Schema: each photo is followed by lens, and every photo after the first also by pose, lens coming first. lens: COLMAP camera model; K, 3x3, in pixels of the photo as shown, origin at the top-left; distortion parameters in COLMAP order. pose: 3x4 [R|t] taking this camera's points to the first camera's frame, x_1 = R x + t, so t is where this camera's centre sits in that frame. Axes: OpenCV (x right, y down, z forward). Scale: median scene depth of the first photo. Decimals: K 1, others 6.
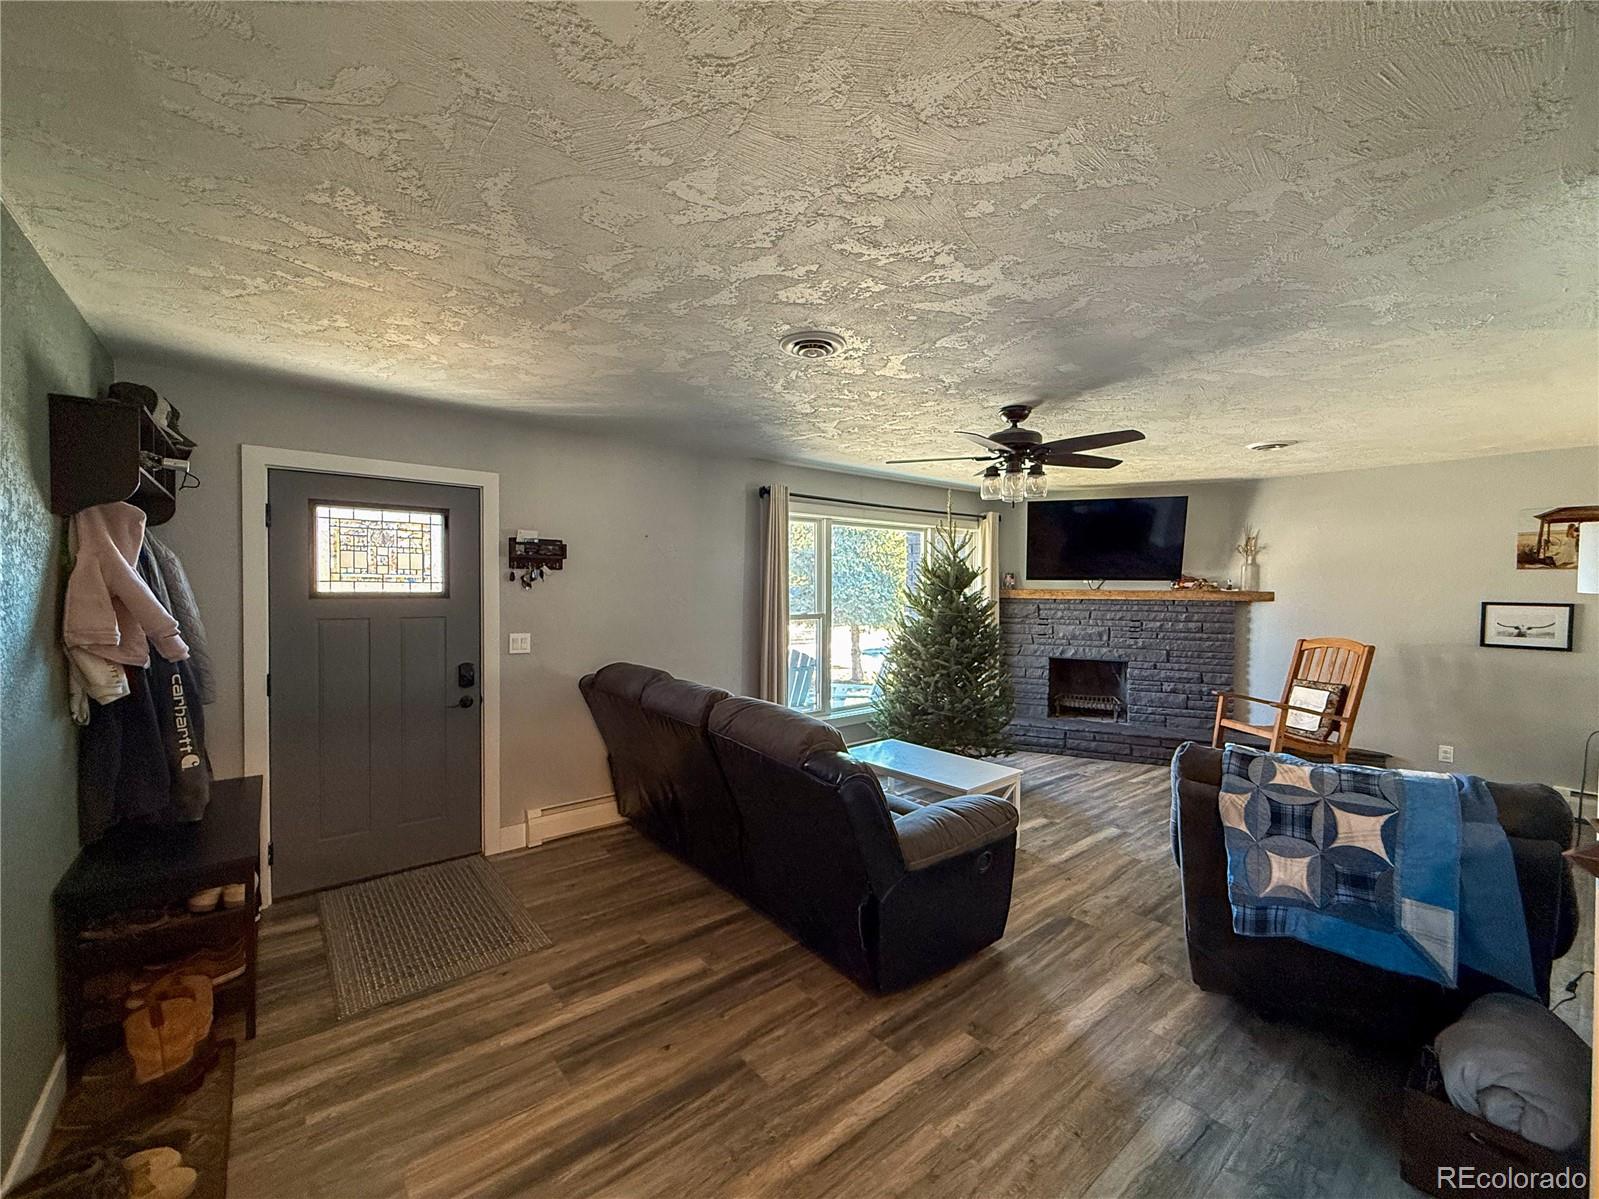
lens RADIAL K [[645.9, 0, 799.5], [0, 645.9, 599.5], [0, 0, 1]] dist [0.000182, 0.000007]
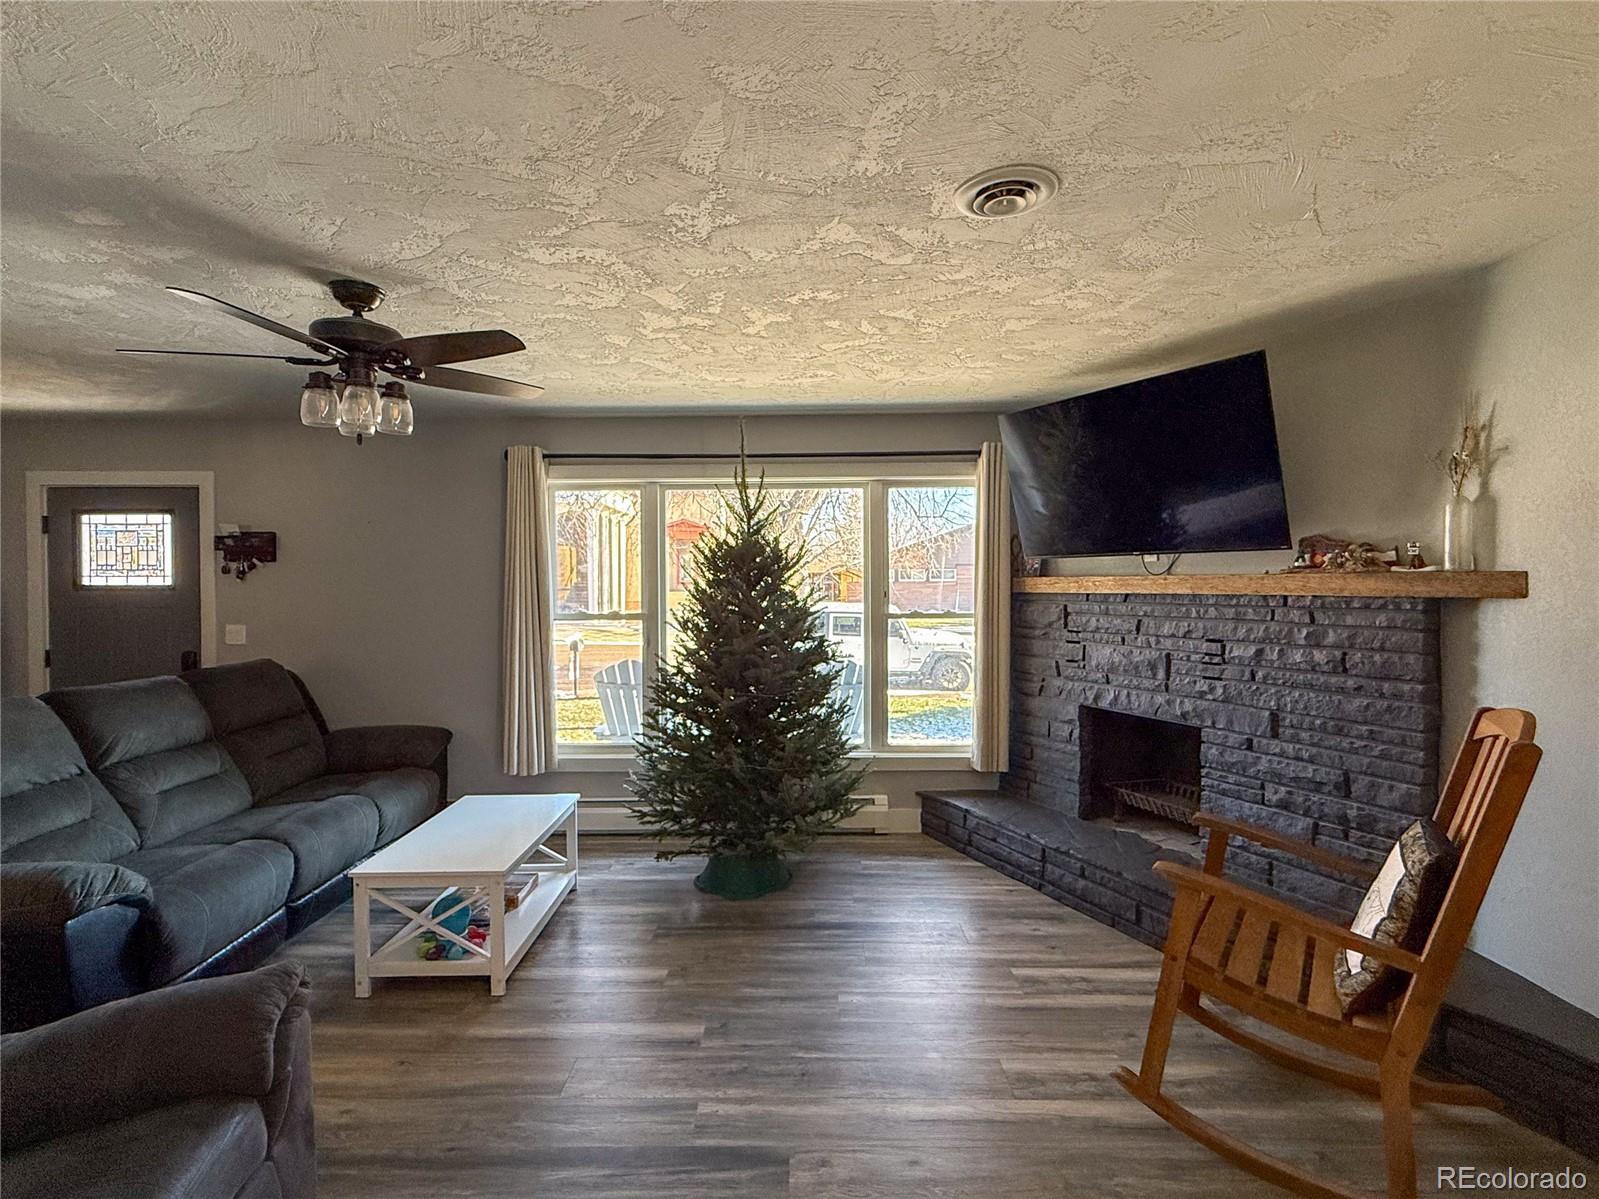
lens RADIAL K [[771.9, 0, 799.5], [0, 771.9, 599.5], [0, 0, 1]] dist [-0.002376, -0.000244]
pose [[0.772153, 0.003535, -0.635427, 0.671519], [-0.004301, 0.999991, 0.000337, 0.005129], [0.635423, 0.002473, 0.772161, 0.404667]]
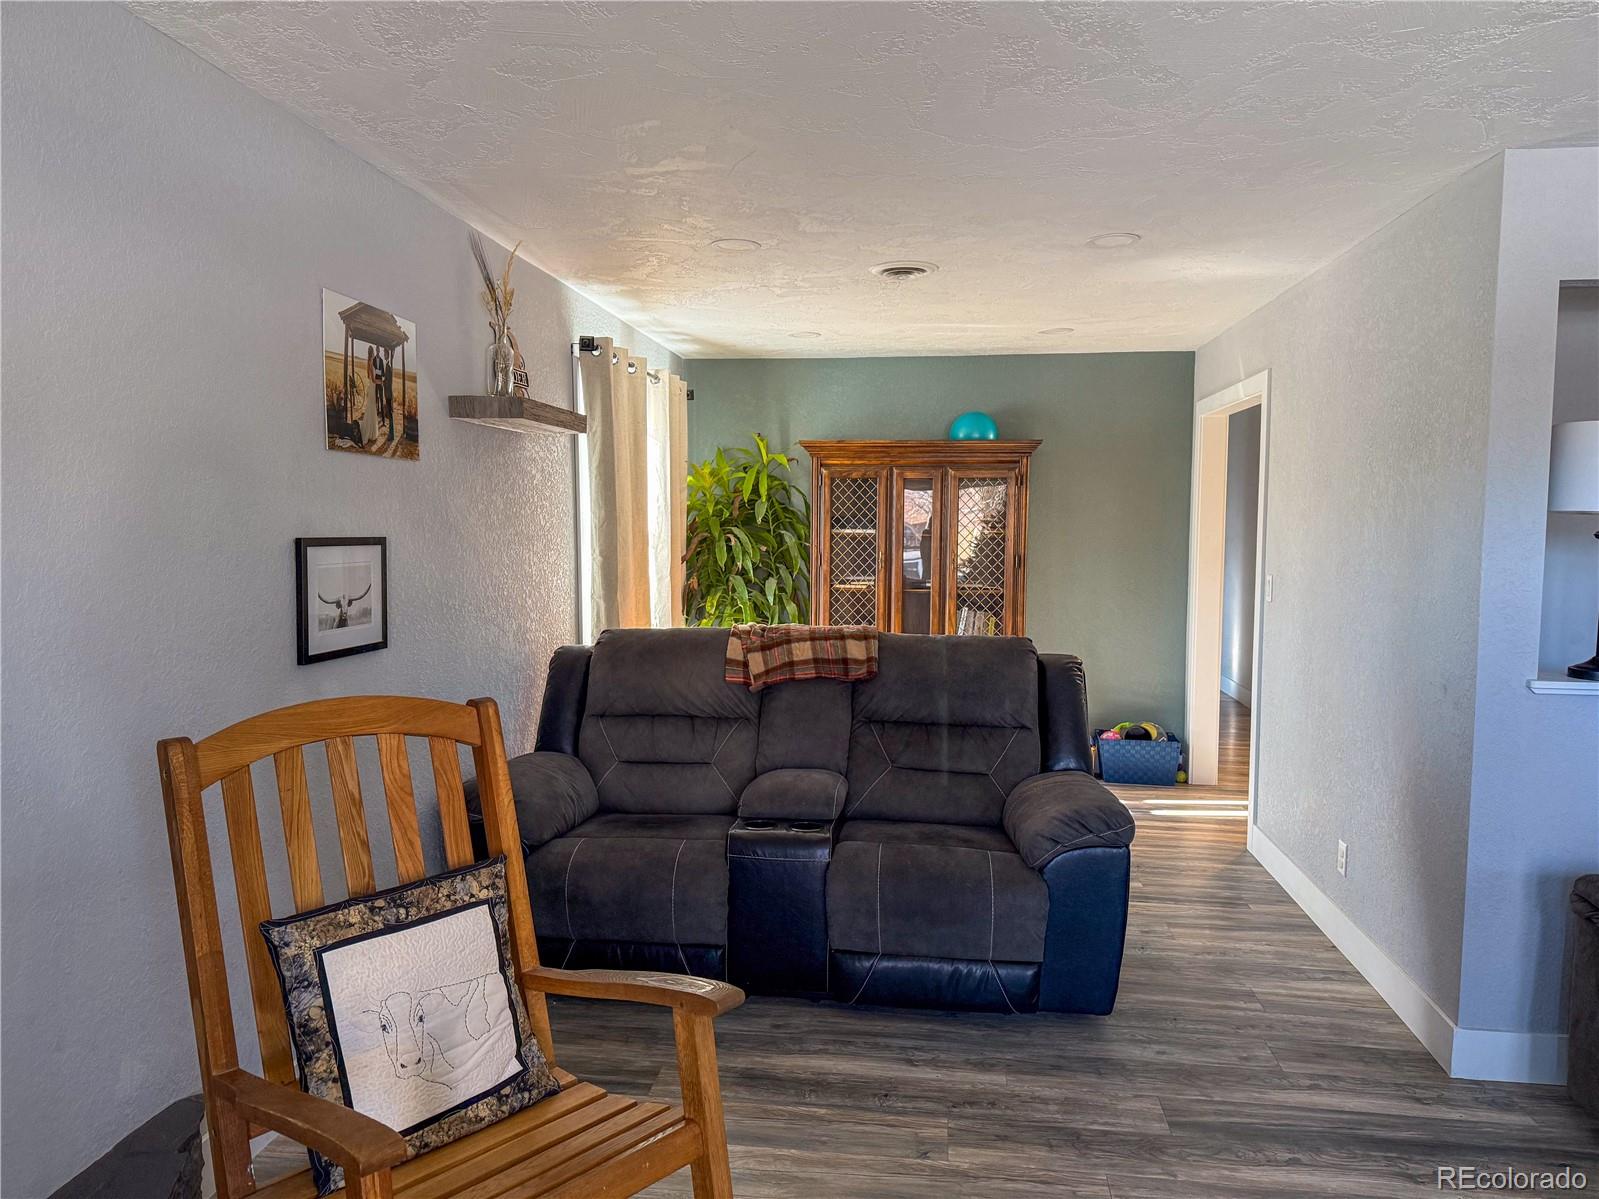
lens RADIAL K [[1115.1, 0, 799.5], [0, 1115.1, 599.5], [0, 0, 1]] dist [0.116751, -0.162569]
pose [[-0.683207, -0.059209, 0.727821, 0.339688], [0.004769, 0.996324, 0.085529, -0.011092], [-0.730209, 0.061905, -0.680413, 0.971817]]
